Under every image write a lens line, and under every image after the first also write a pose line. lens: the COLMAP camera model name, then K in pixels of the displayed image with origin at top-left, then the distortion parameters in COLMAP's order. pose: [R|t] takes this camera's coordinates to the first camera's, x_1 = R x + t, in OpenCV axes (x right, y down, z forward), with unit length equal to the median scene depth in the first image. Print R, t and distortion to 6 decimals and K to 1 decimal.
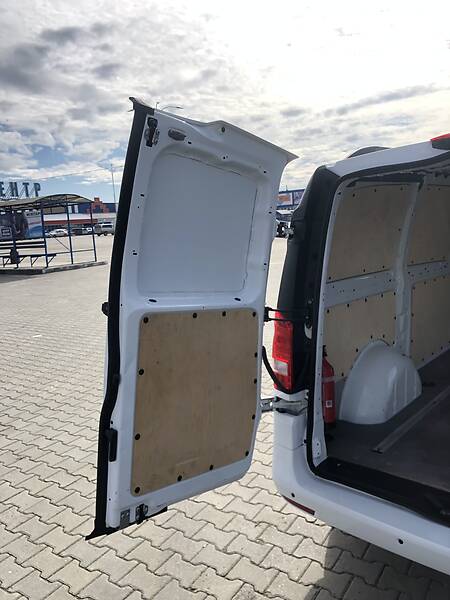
lens RADIAL K [[485.0, 0, 223.7], [0, 485.0, 296.9], [0, 0, 1]] dist [0.030924, -0.005670]
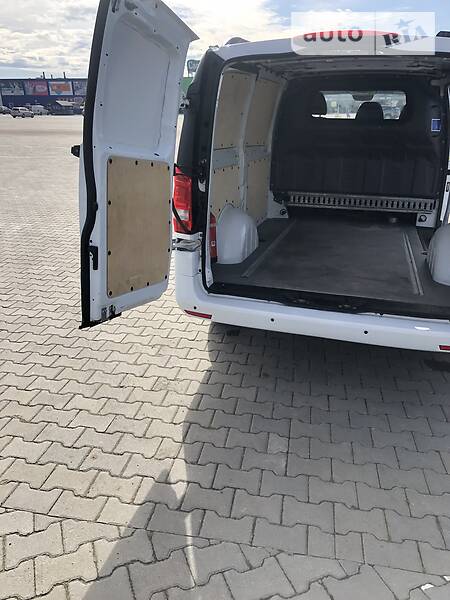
lens RADIAL K [[498.8, 0, 225.0], [0, 498.8, 300.0], [0, 0, 1]] dist [0.046737, -0.067302]
pose [[0.906408, -0.083867, 0.413993, -0.348797], [0.004088, 0.981787, 0.189942, 0.117763], [-0.422383, -0.170473, 0.890242, -0.266108]]
